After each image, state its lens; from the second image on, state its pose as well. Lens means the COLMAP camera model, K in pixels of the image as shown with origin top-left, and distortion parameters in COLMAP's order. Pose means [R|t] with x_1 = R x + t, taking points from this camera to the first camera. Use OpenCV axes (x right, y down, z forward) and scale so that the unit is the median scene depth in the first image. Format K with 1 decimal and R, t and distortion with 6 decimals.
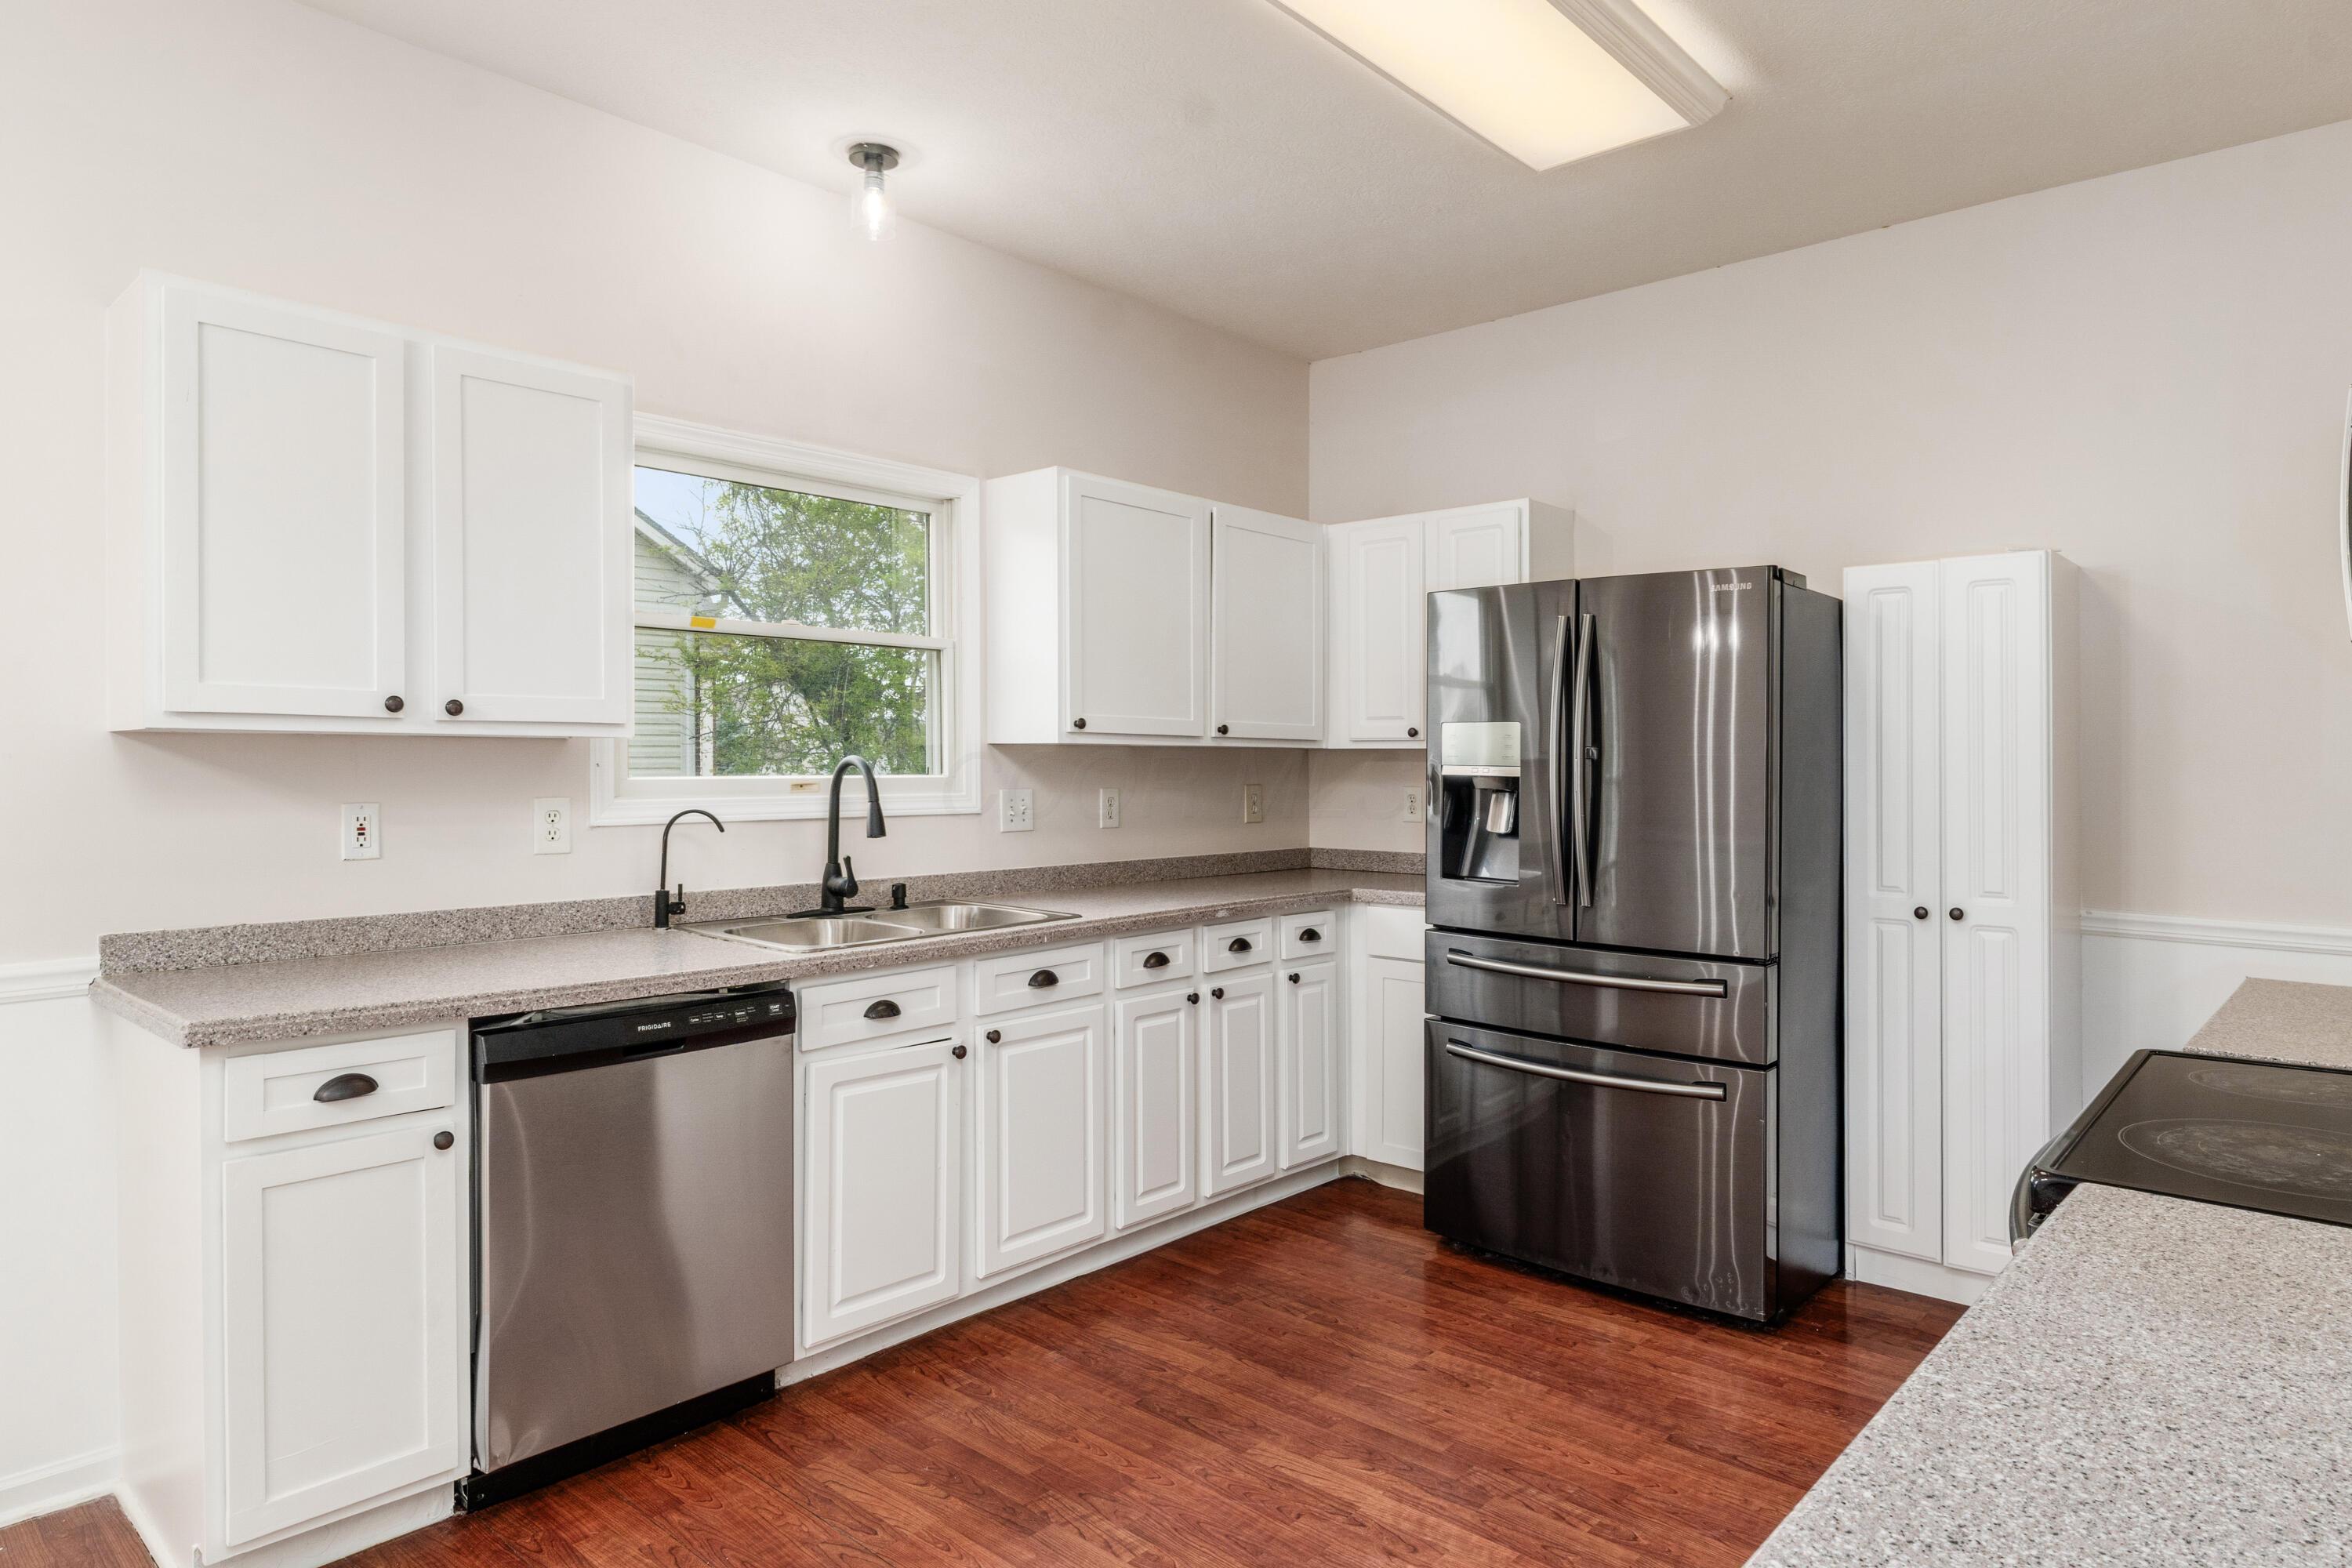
lens RADIAL K [[1386.1, 0, 1177.0], [0, 1386.1, 755.7], [0, 0, 1]] dist [-0.000614, 0.000956]
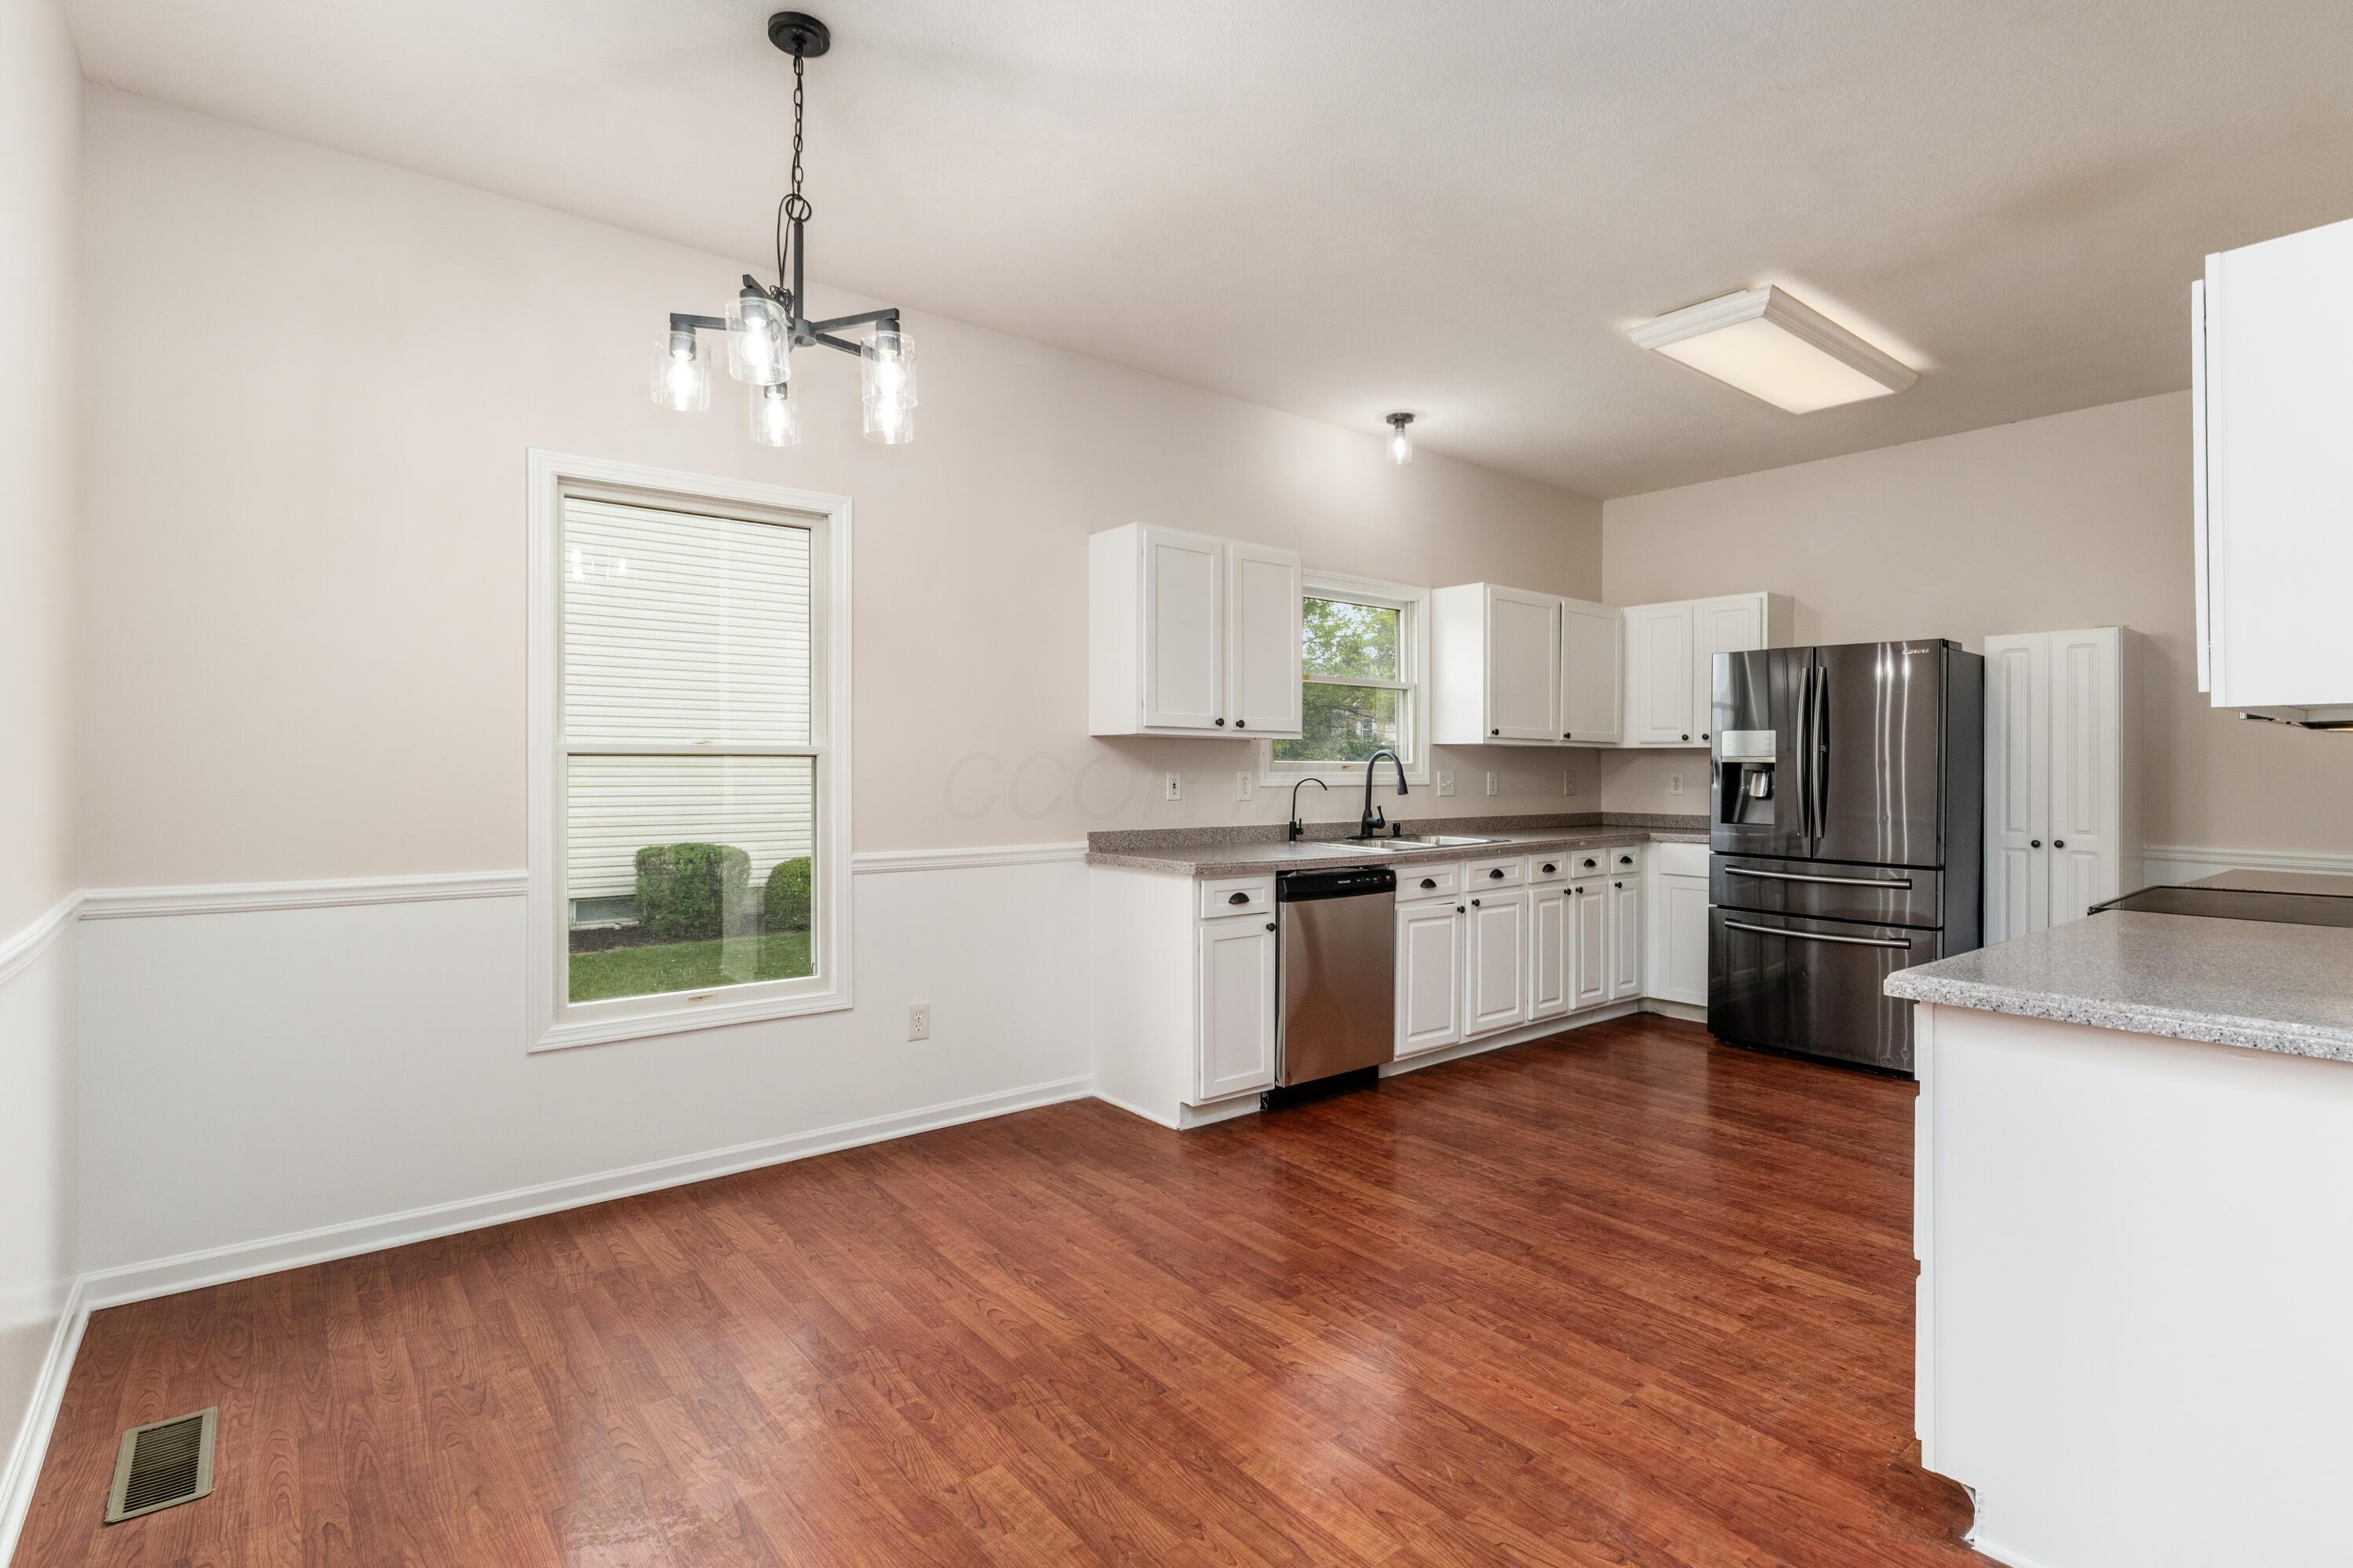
lens RADIAL K [[1131.5, 0, 1176.5], [0, 1131.5, 768.6], [0, 0, 1]] dist [-0.002047, -0.000105]
pose [[0.988404, 0.002370, -0.151829, -0.275869], [-0.001522, 0.999983, 0.005699, 0.016407], [0.151840, -0.005402, 0.988390, -0.496000]]
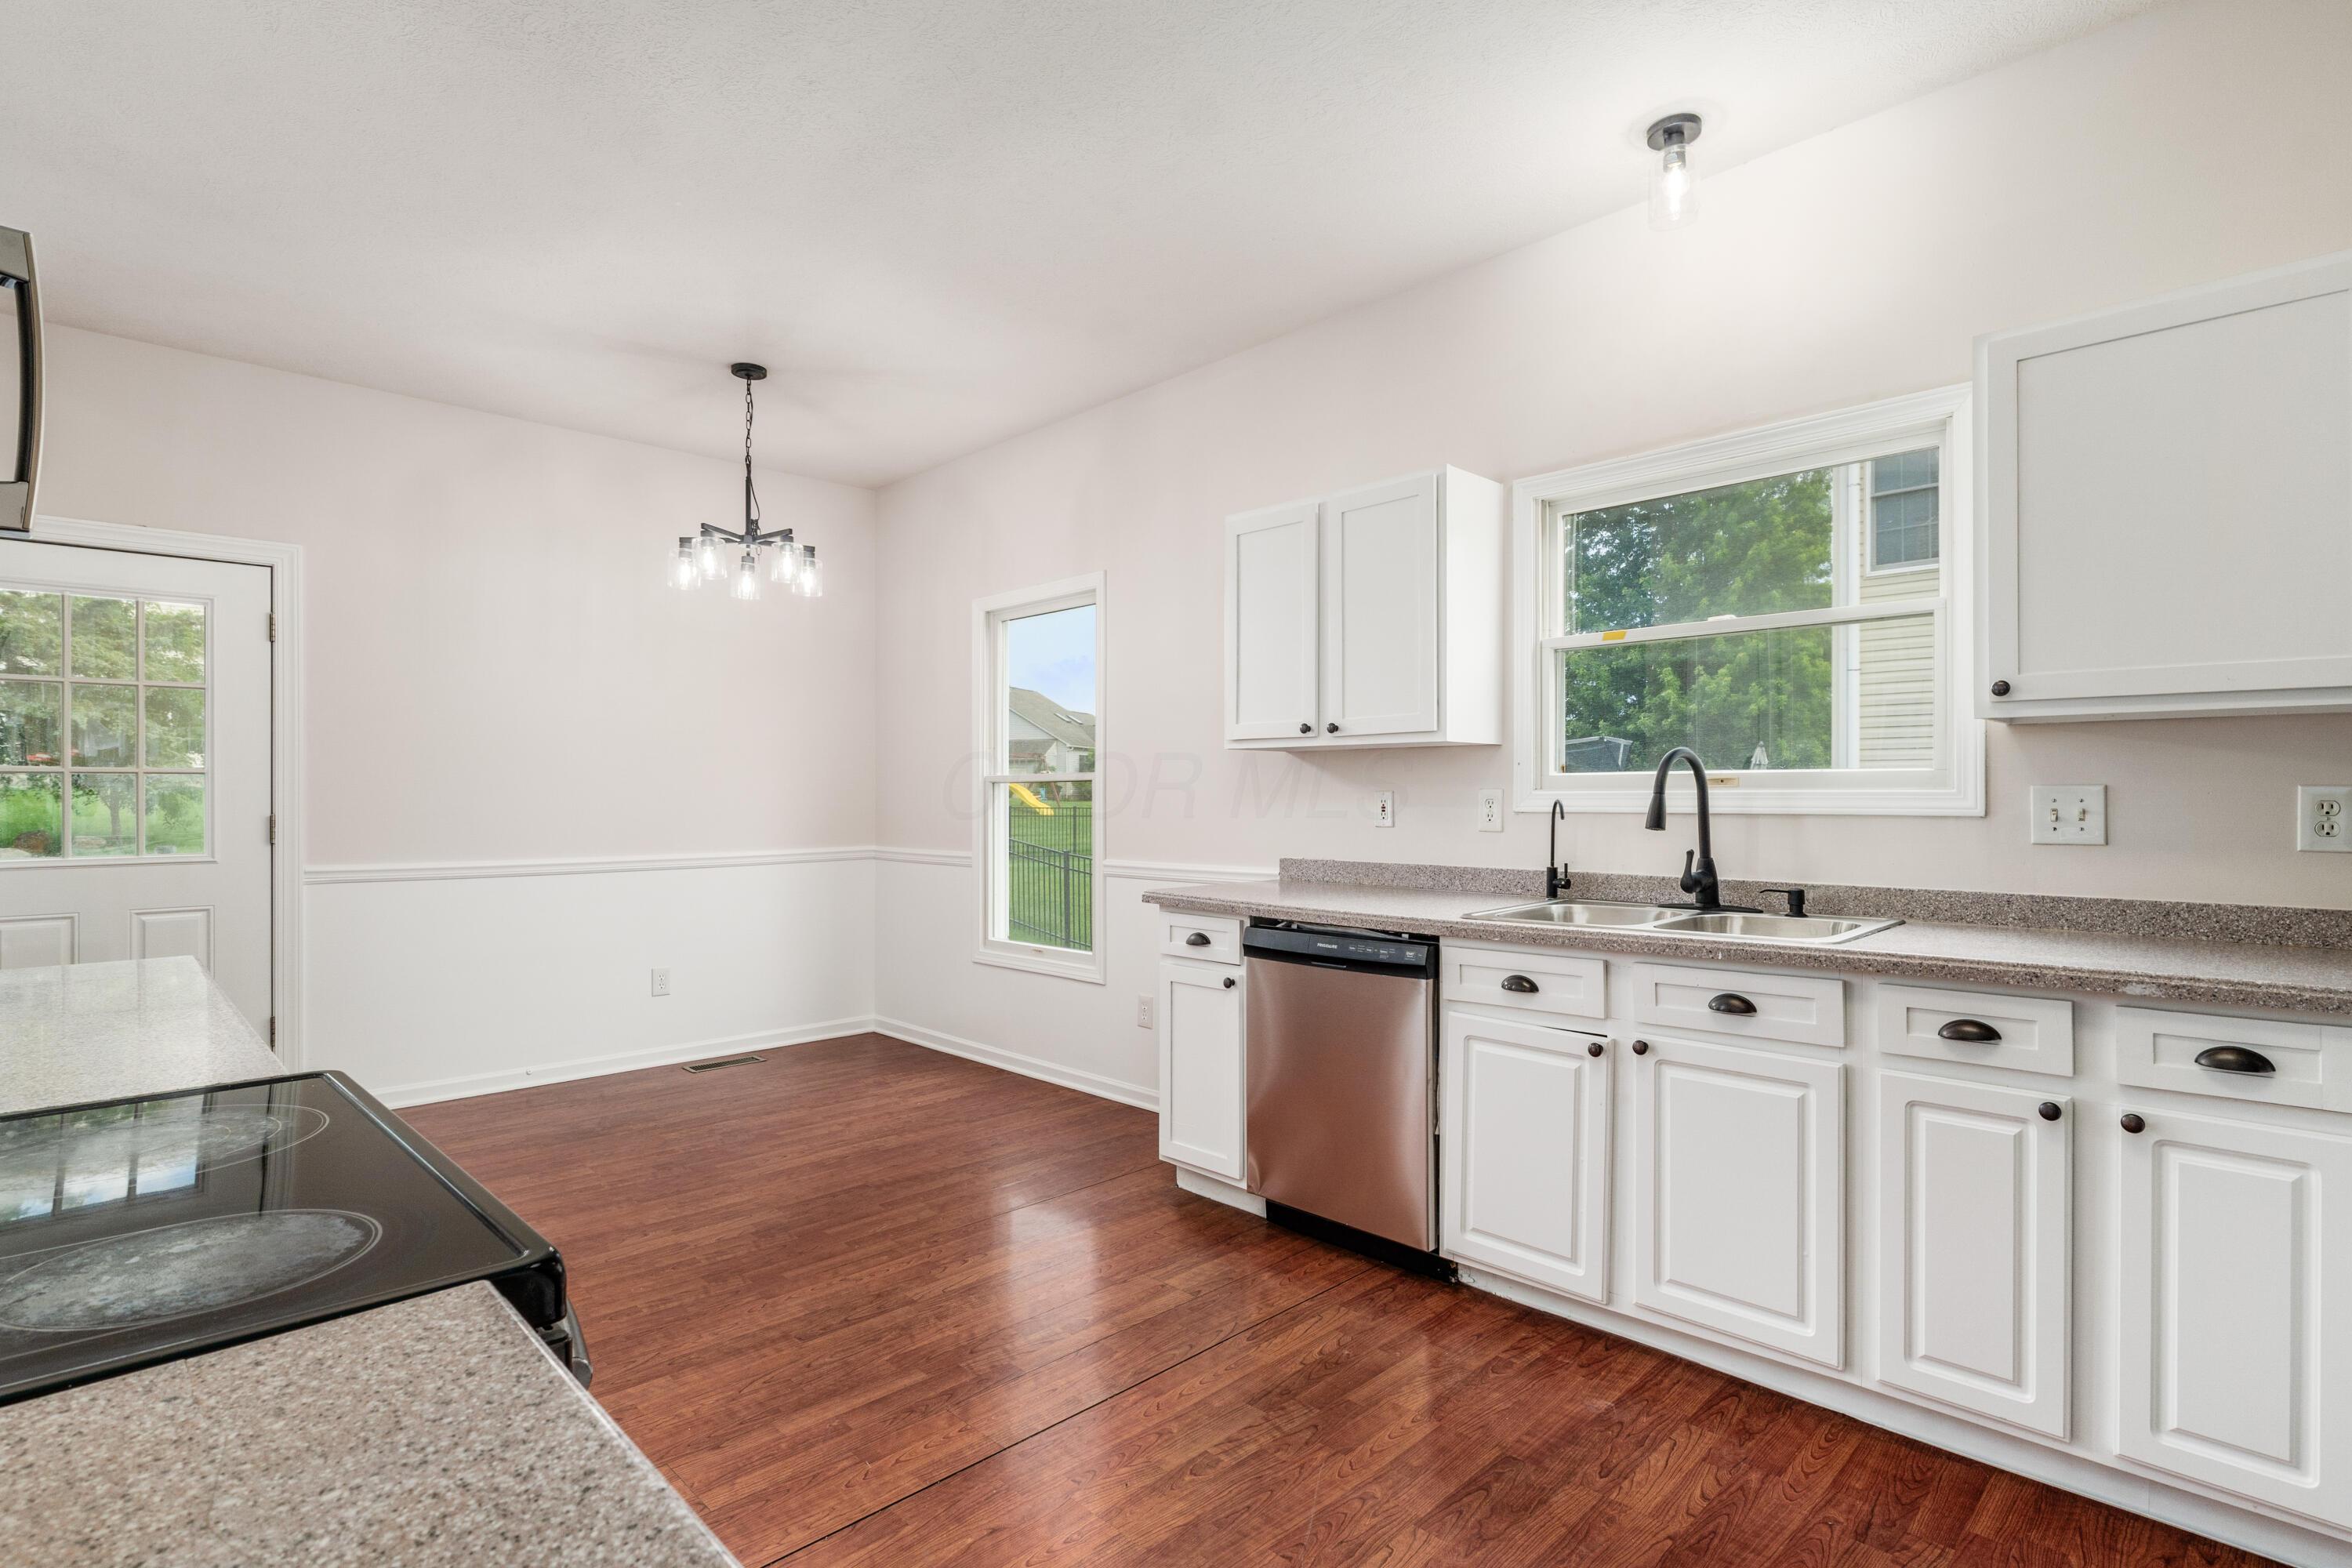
lens RADIAL K [[1148.6, 0, 1183.2], [0, 1148.6, 794.8], [0, 0, 1]] dist [-0.001049, -0.000245]
pose [[-0.053935, -0.004260, -0.998535, 0.597462], [0.004643, 0.999979, -0.004517, 0.034820], [0.998534, -0.004880, -0.053914, 0.686127]]
